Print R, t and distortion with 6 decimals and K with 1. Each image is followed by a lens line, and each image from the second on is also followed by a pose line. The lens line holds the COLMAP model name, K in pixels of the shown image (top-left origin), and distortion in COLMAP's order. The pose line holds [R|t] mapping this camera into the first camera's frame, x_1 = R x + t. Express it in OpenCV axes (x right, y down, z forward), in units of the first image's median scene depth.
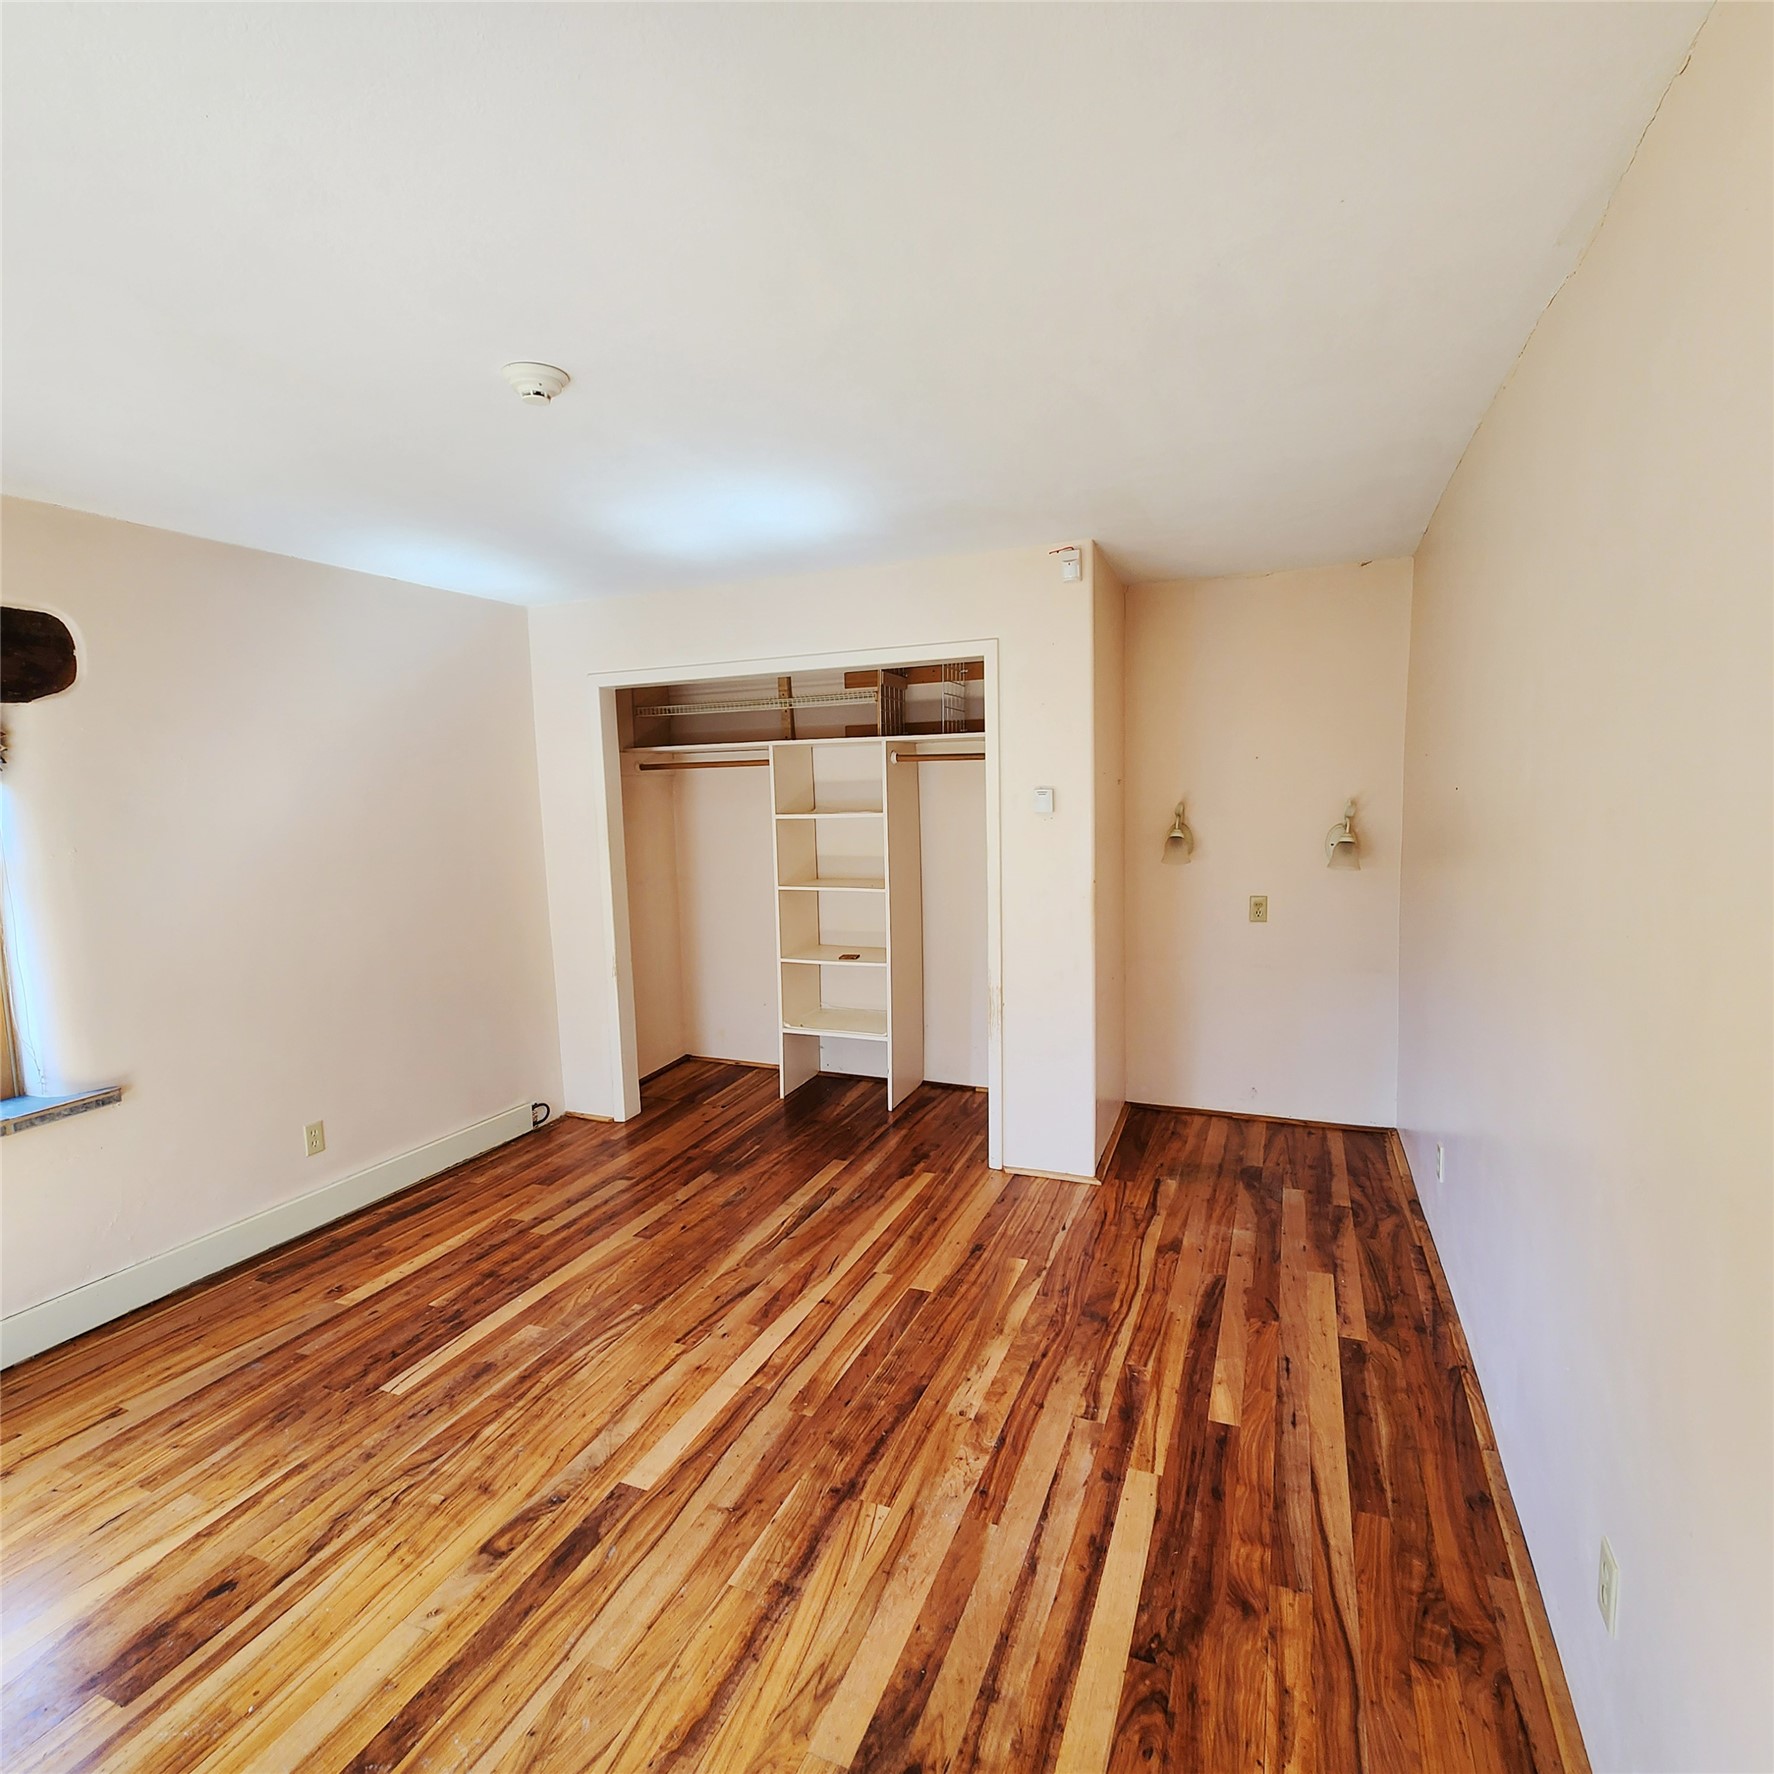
lens RADIAL K [[967.7, 0, 886.4], [0, 967.7, 885.4], [0, 0, 1]] dist [0.001876, -0.002775]
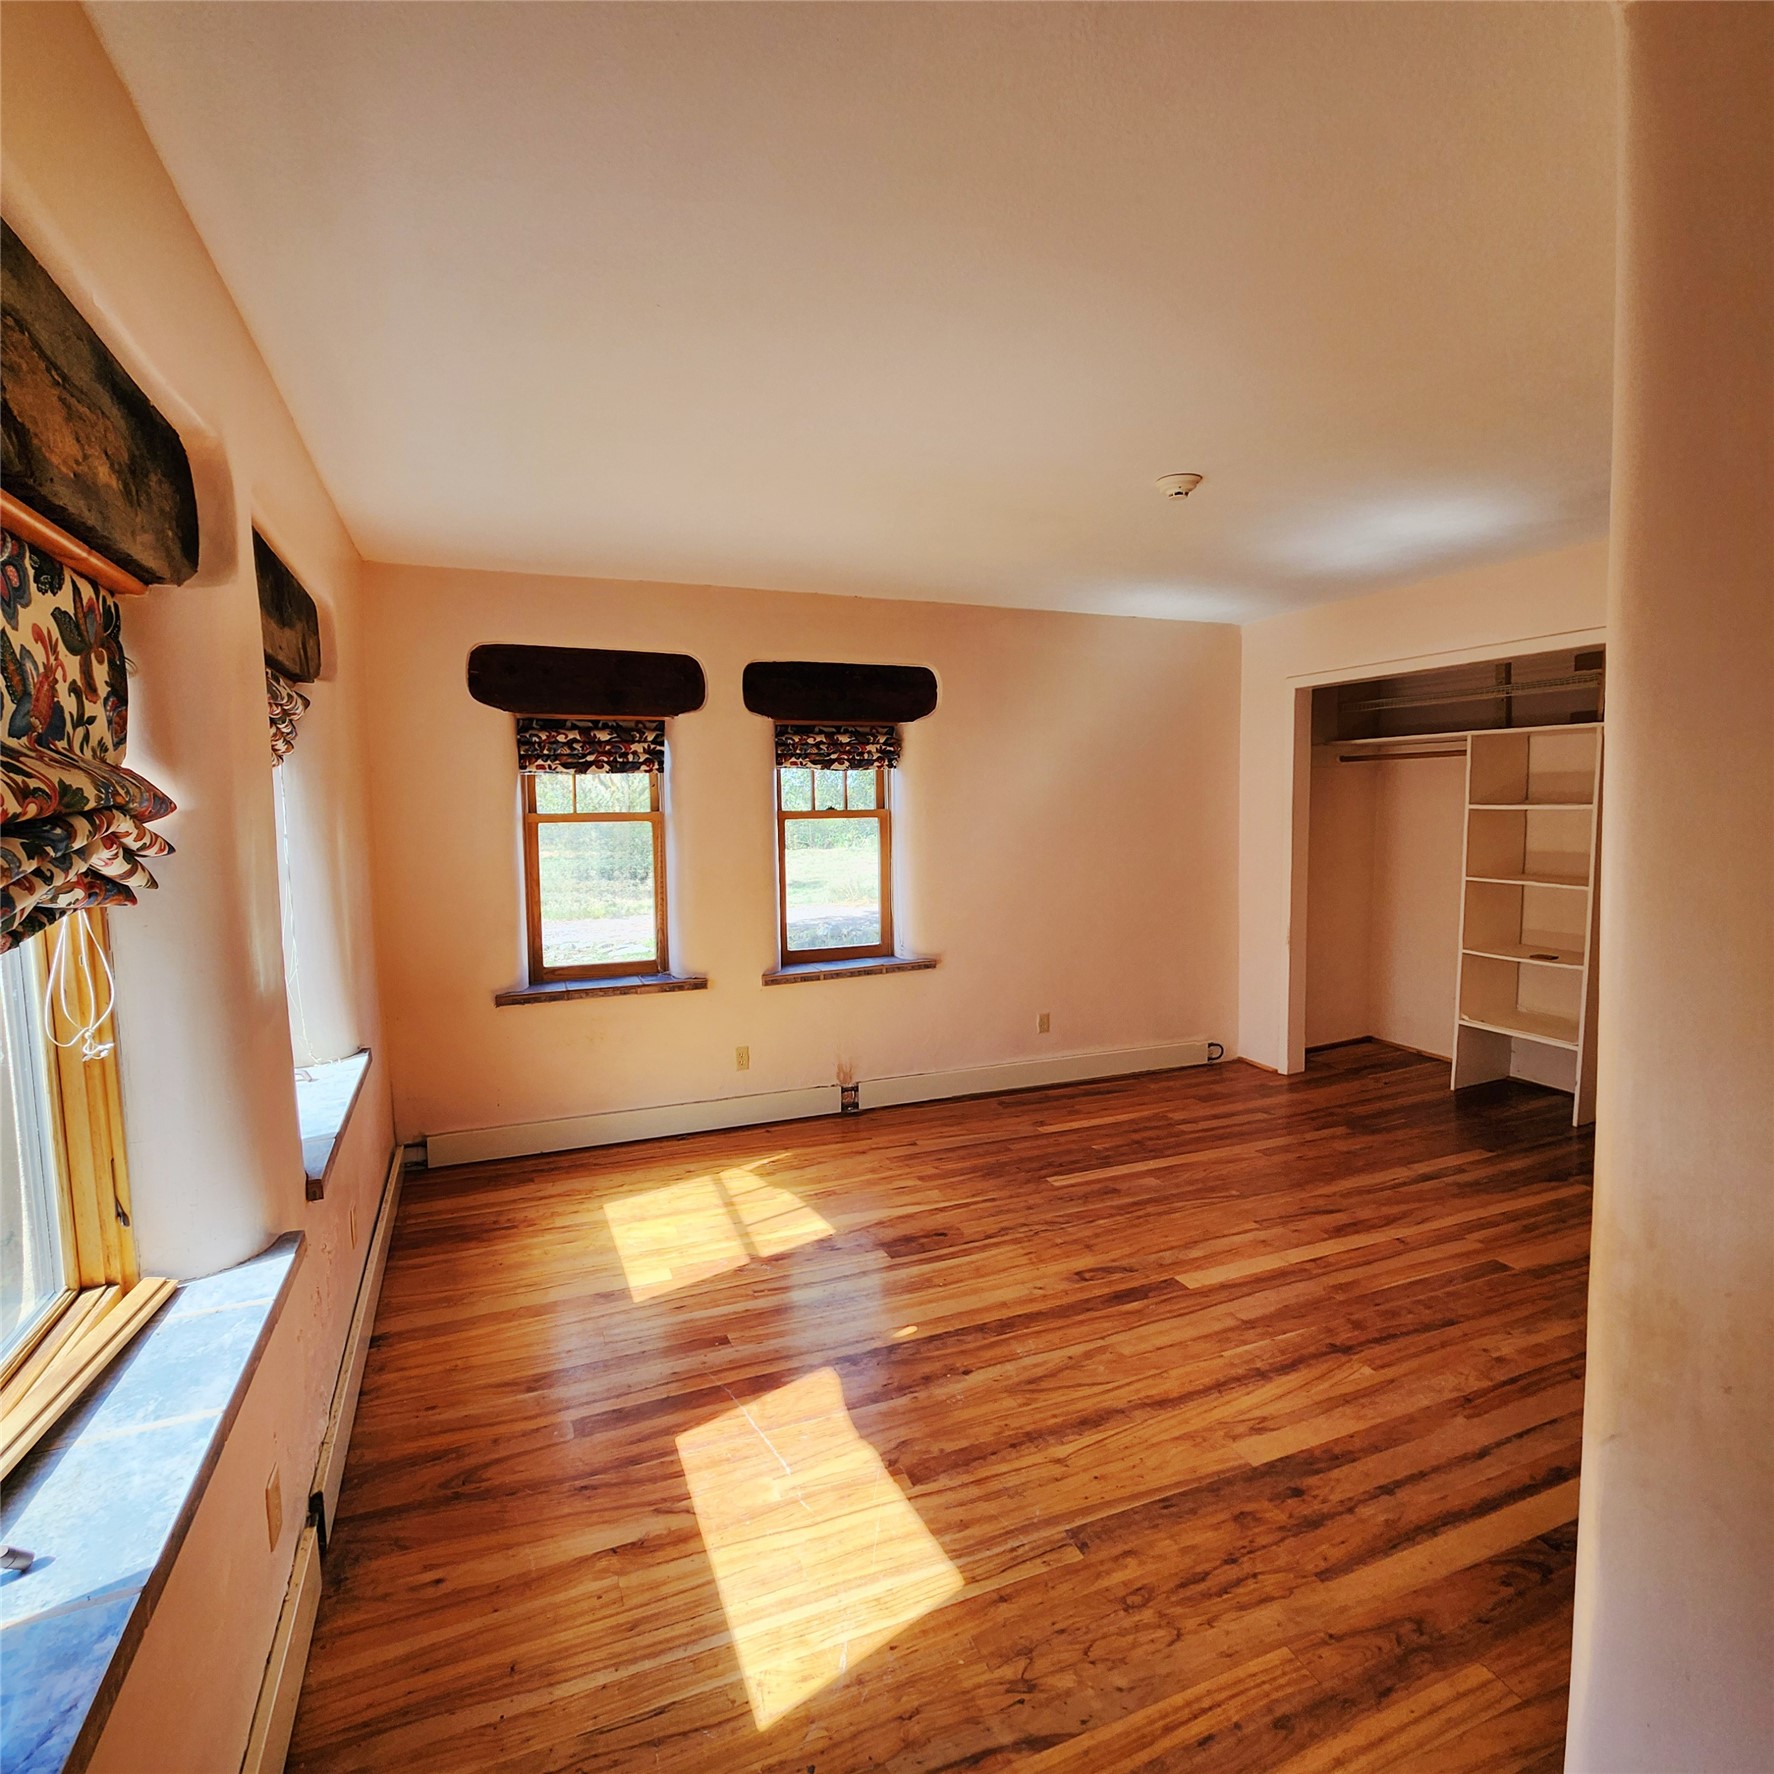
lens RADIAL K [[967.7, 0, 885.7], [0, 967.7, 889.2], [0, 0, 1]] dist [0.001876, -0.002775]
pose [[0.710422, 0.082971, -0.698868, 0.262981], [-0.078878, 0.996157, 0.038084, 0.037283], [0.699342, 0.028070, 0.714236, -0.211712]]
